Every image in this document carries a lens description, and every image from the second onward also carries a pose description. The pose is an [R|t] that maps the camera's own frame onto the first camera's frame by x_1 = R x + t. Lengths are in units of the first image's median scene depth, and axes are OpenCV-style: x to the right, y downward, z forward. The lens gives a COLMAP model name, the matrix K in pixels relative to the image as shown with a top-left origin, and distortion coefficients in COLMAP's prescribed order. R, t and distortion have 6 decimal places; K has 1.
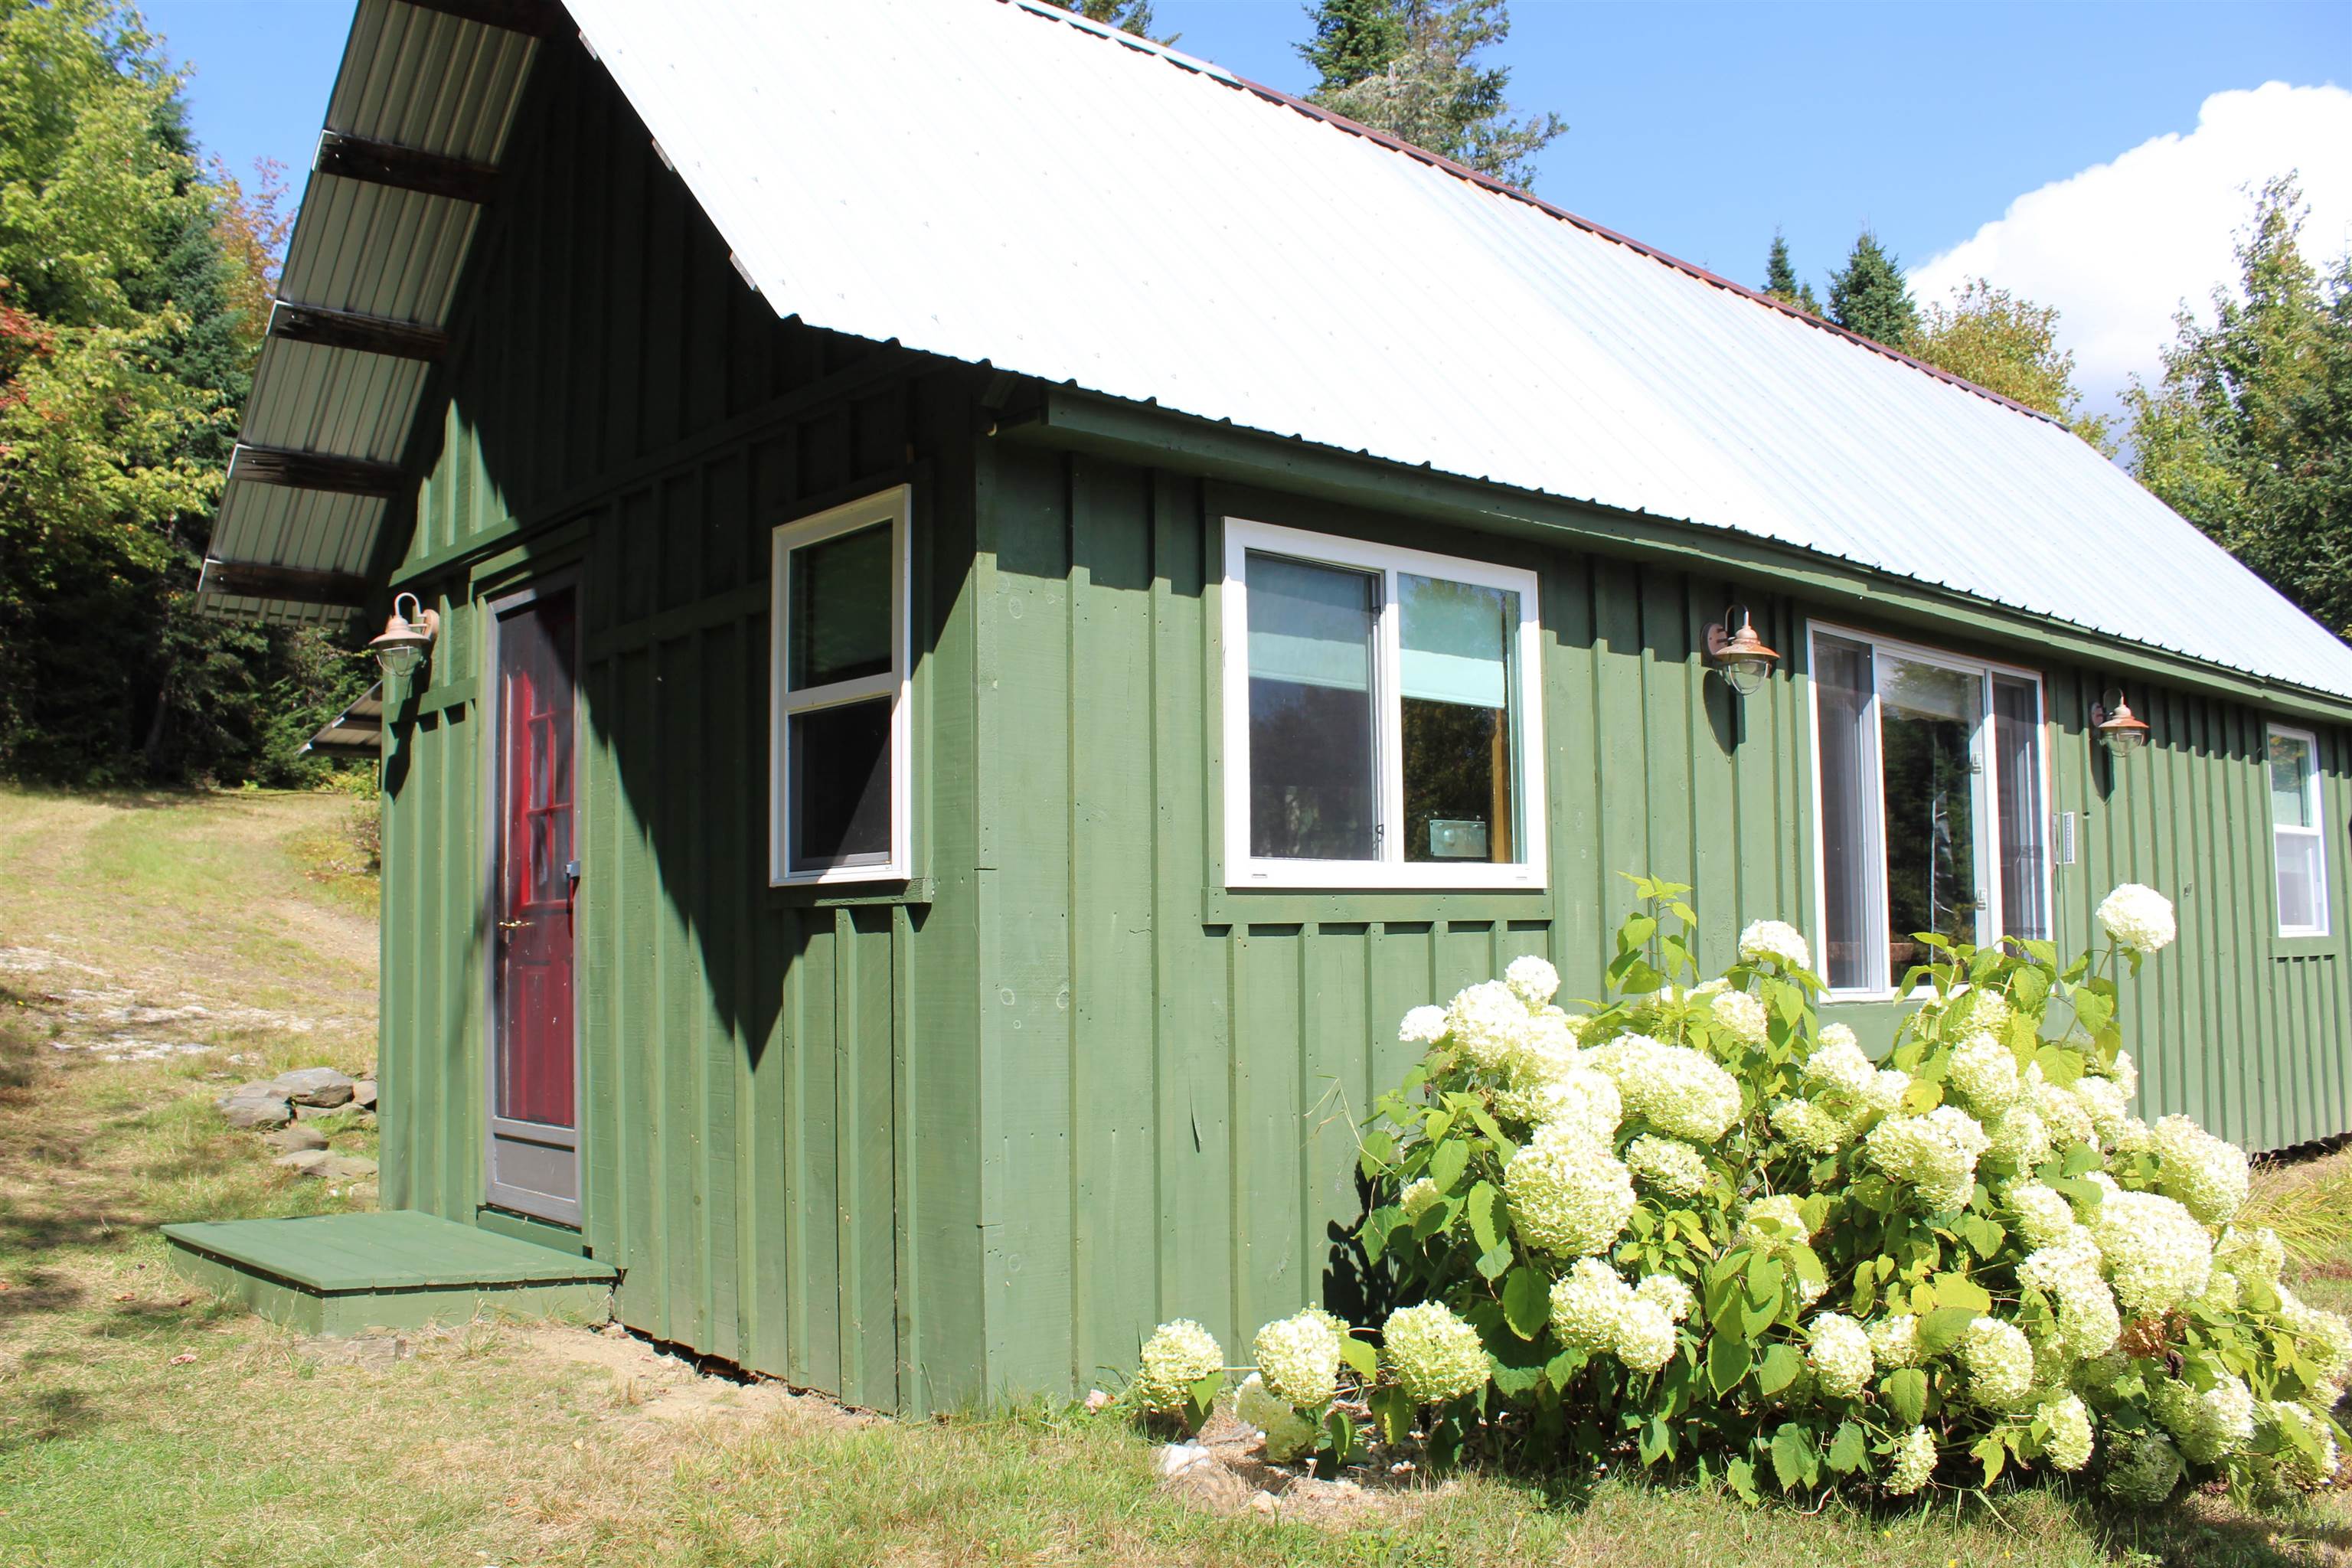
lens RADIAL K [[1943.3, 0, 1159.2], [0, 1943.3, 788.2], [0, 0, 1]] dist [-0.169784, 0.155573]
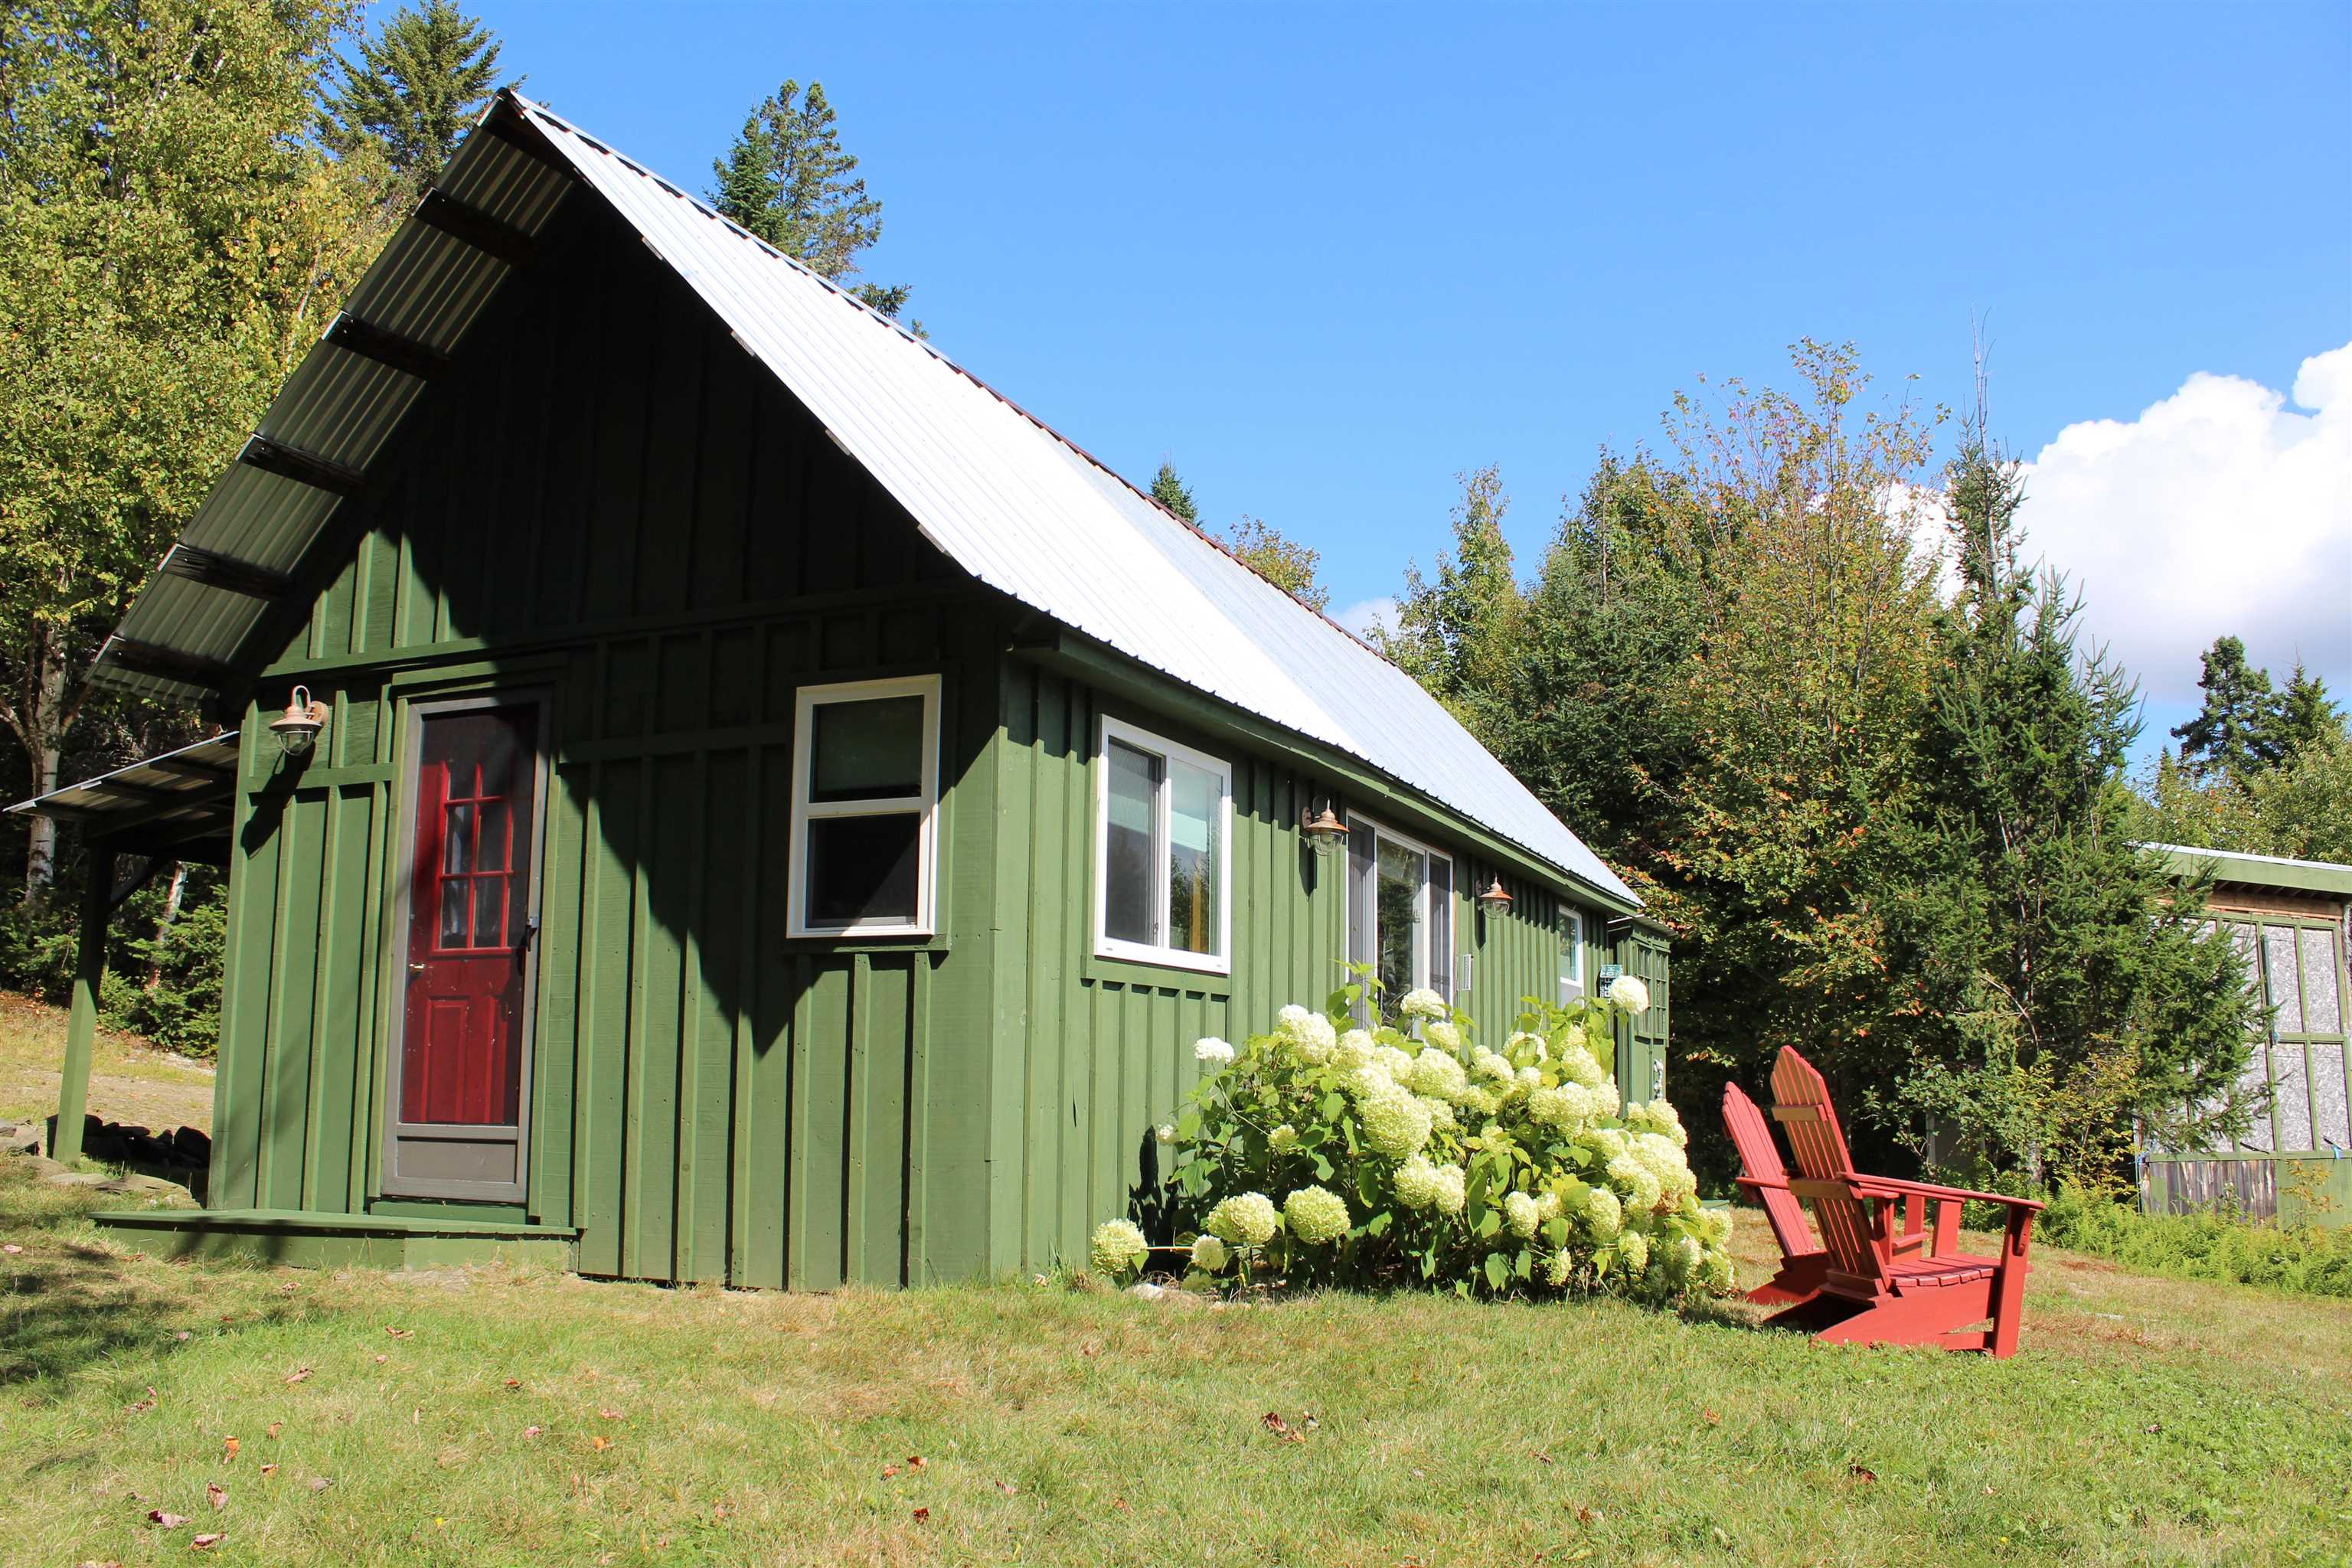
lens RADIAL K [[1943.3, 0, 1159.2], [0, 1943.3, 788.2], [0, 0, 1]] dist [-0.169784, 0.155573]
pose [[0.914166, 0.087703, 0.395737, -0.530884], [-0.055744, 0.994237, -0.091571, 0.056899], [-0.401488, 0.061651, 0.913787, -0.425132]]
